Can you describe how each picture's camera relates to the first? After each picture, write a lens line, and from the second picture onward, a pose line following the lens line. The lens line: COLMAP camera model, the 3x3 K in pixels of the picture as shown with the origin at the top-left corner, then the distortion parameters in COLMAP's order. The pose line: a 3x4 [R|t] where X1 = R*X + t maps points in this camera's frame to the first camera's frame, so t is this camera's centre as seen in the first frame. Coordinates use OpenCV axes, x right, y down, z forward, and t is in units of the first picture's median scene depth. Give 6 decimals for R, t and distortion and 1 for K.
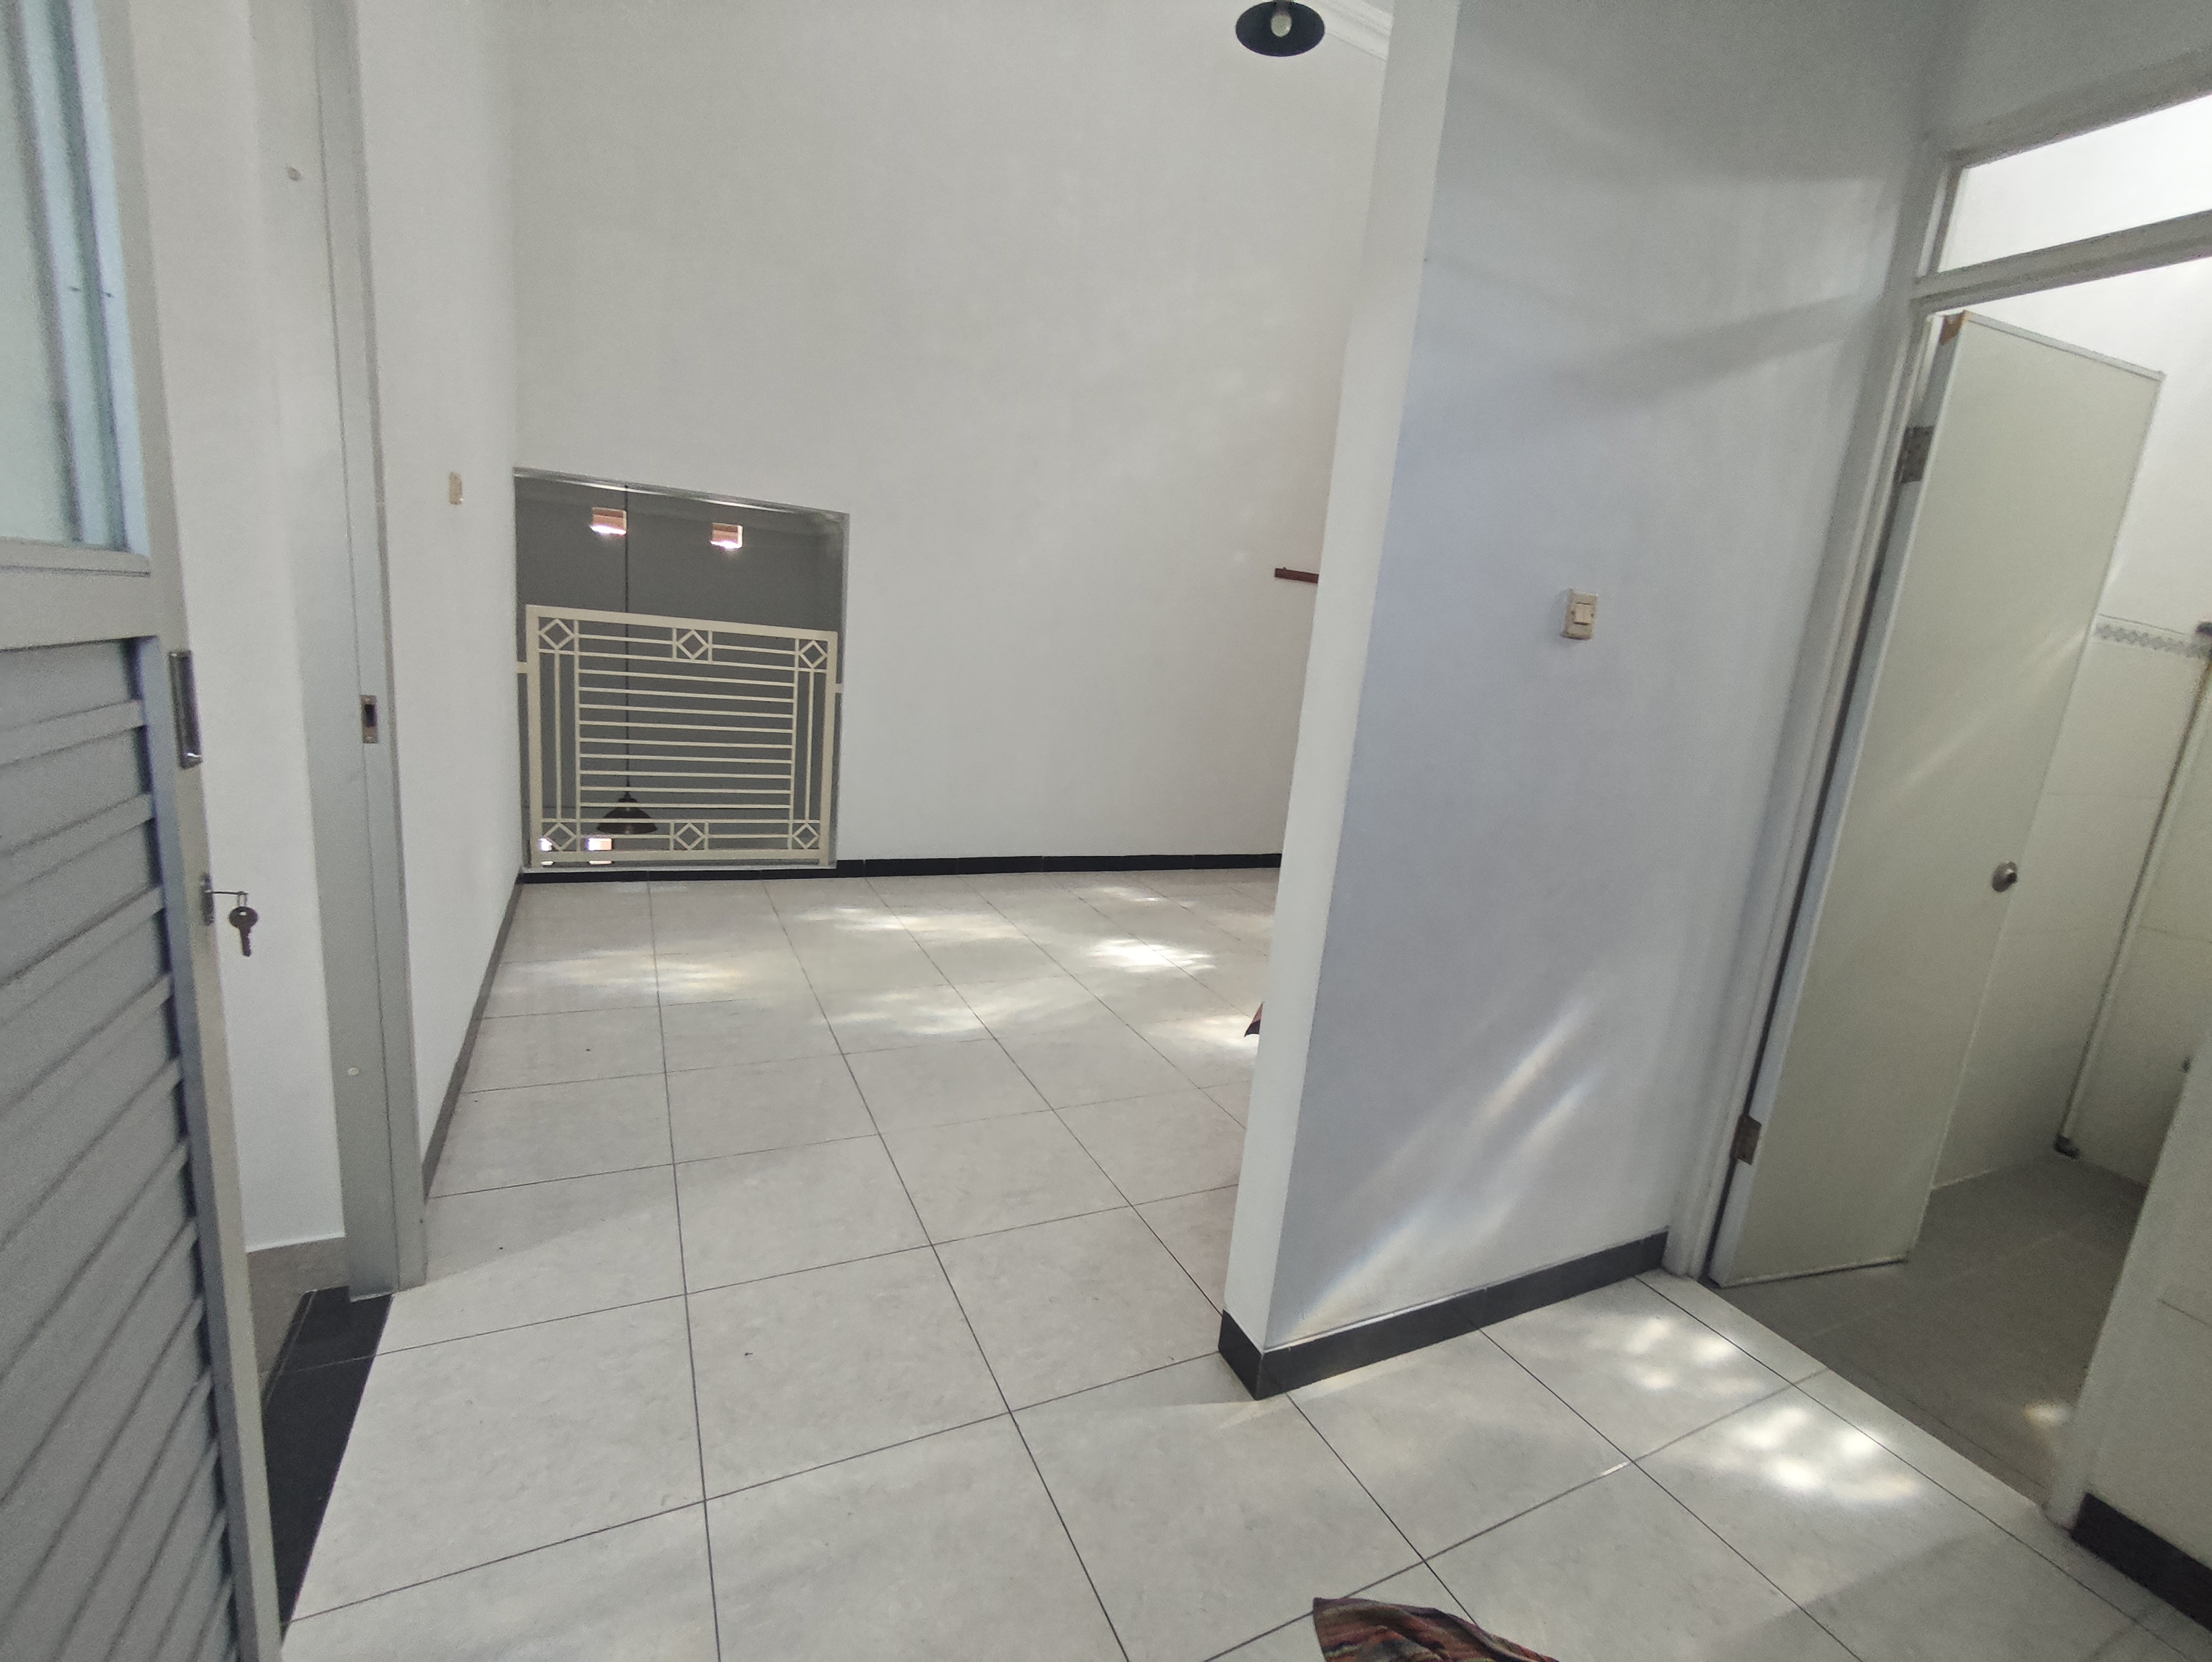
lens RADIAL K [[984.7, 0, 1106.0], [0, 984.7, 831.0], [0, 0, 1]] dist [-0.004063, 0.000002]
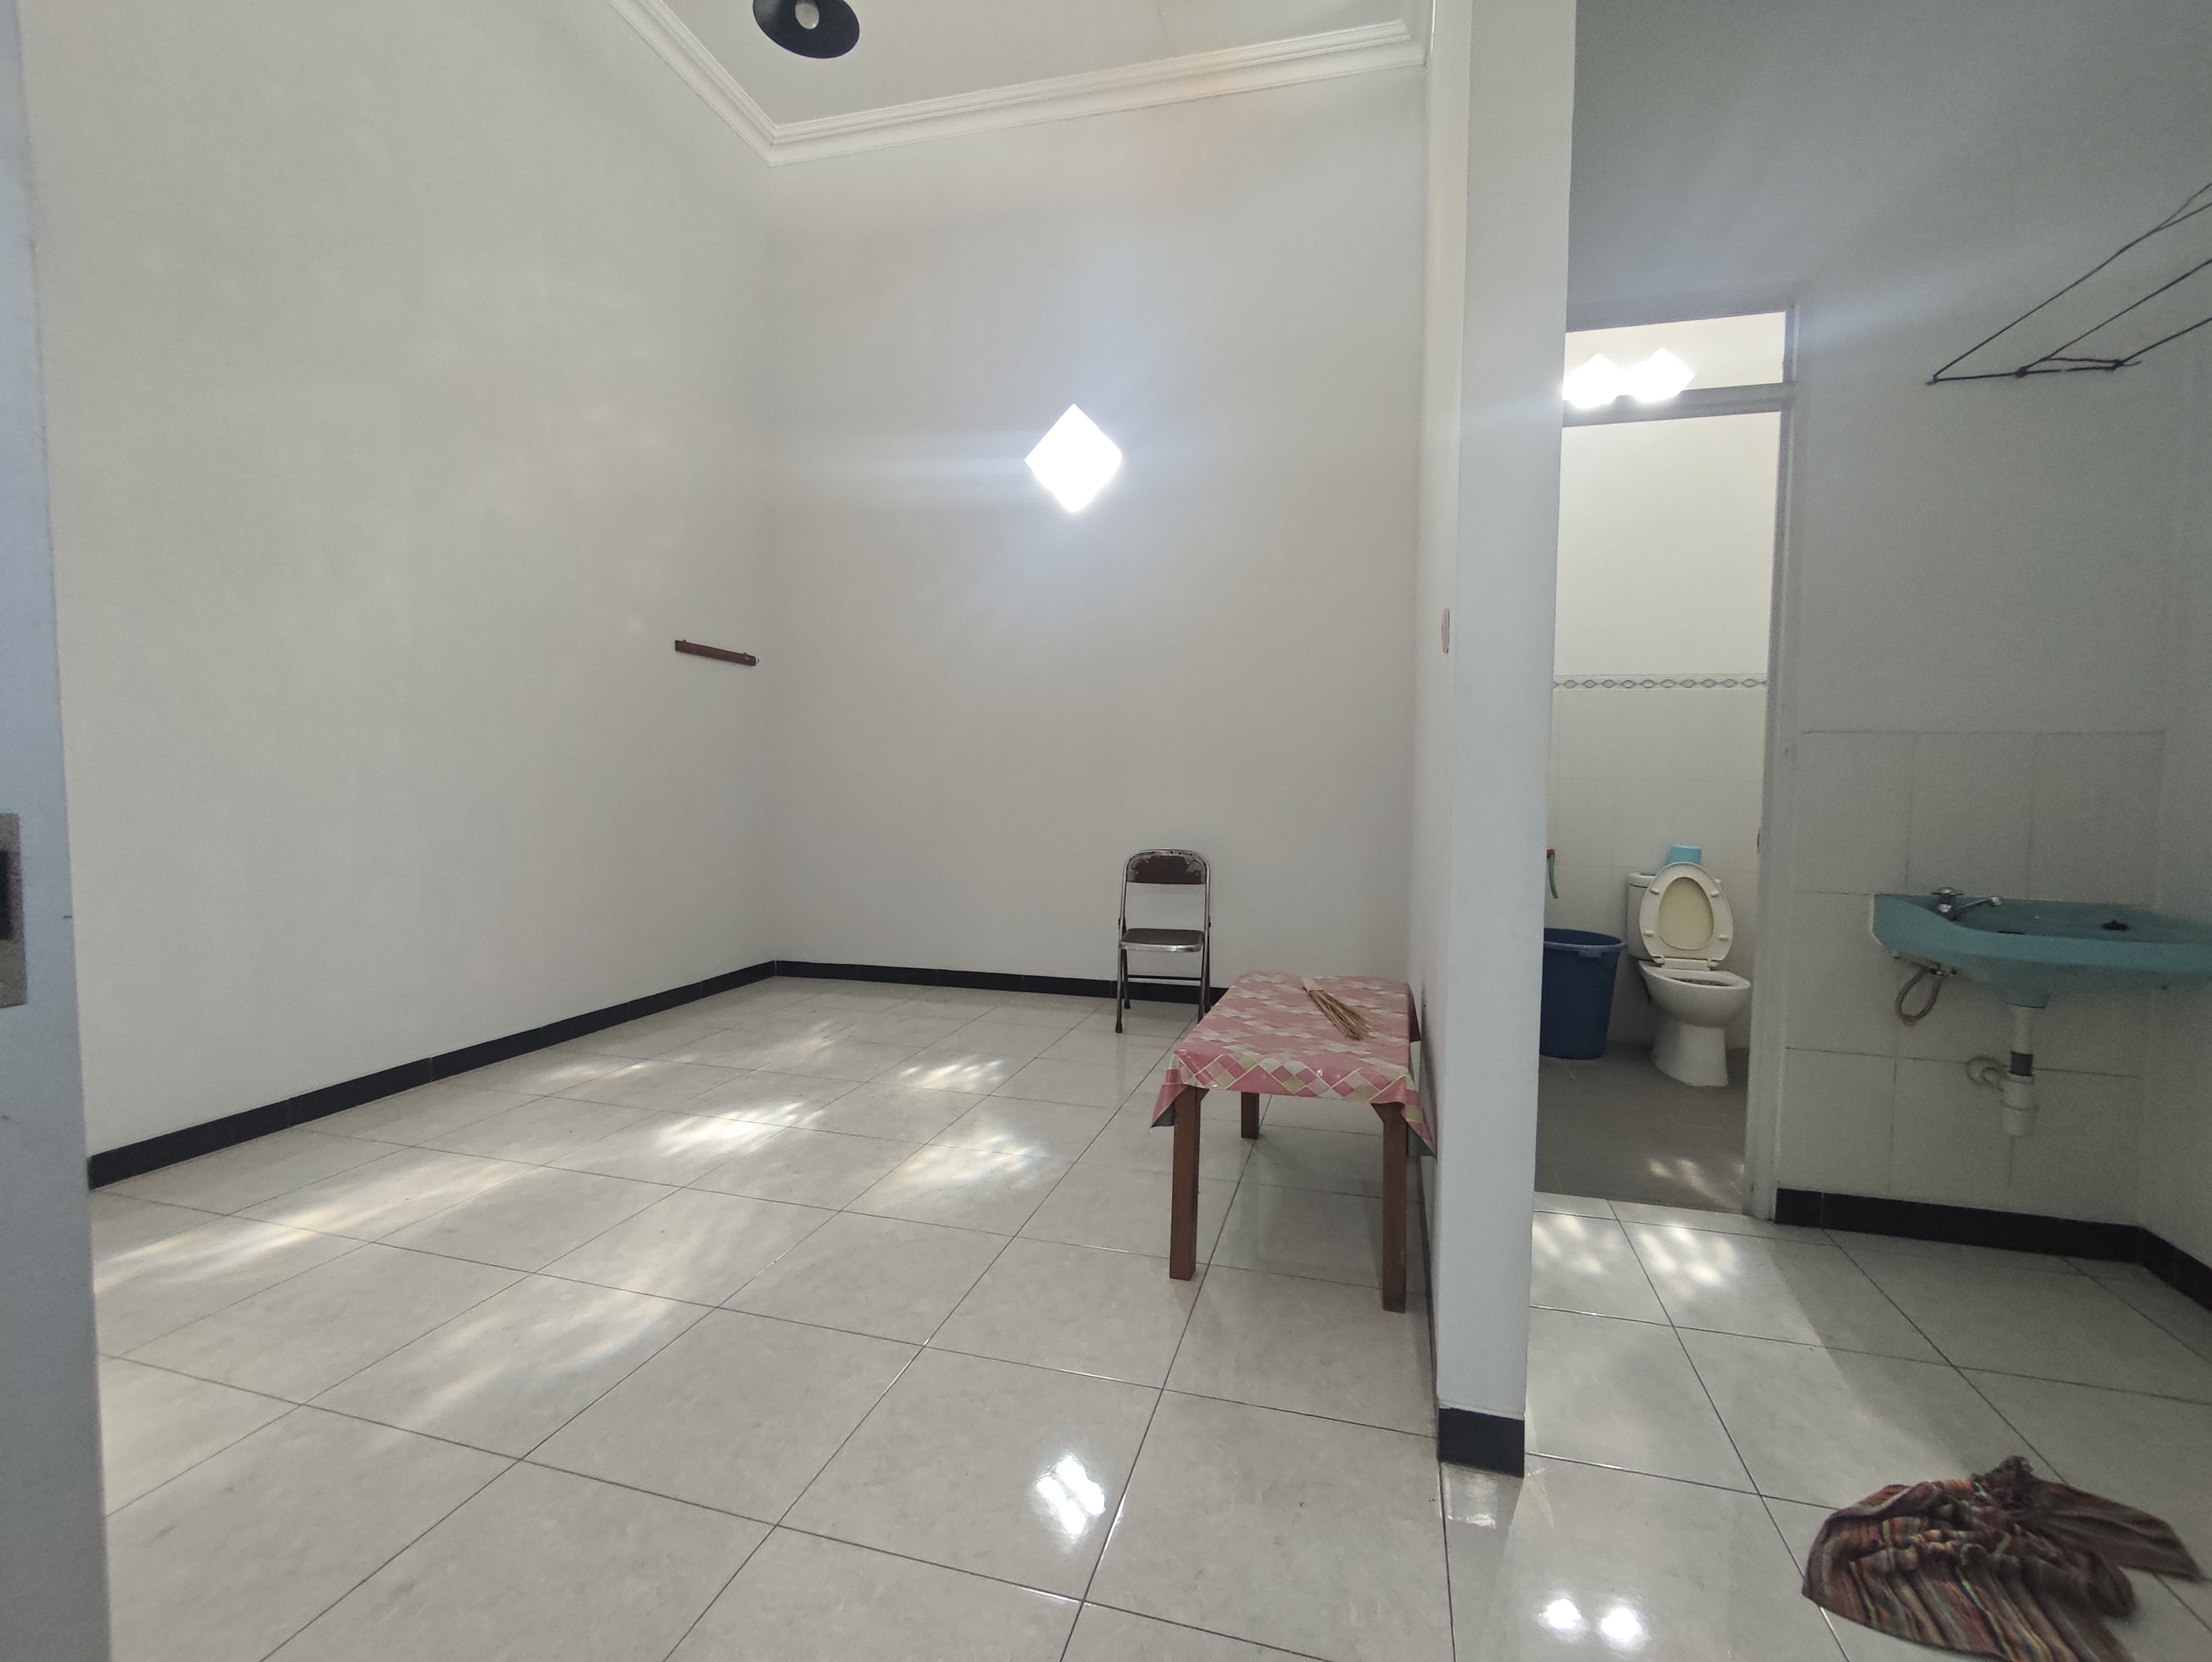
lens RADIAL K [[984.7, 0, 1106.0], [0, 984.7, 831.0], [0, 0, 1]] dist [-0.004063, 0.000002]
pose [[0.654411, -0.126926, 0.745410, -0.343391], [0.203916, 0.978911, -0.012337, -0.032619], [-0.728124, 0.160074, 0.666492, 0.290640]]
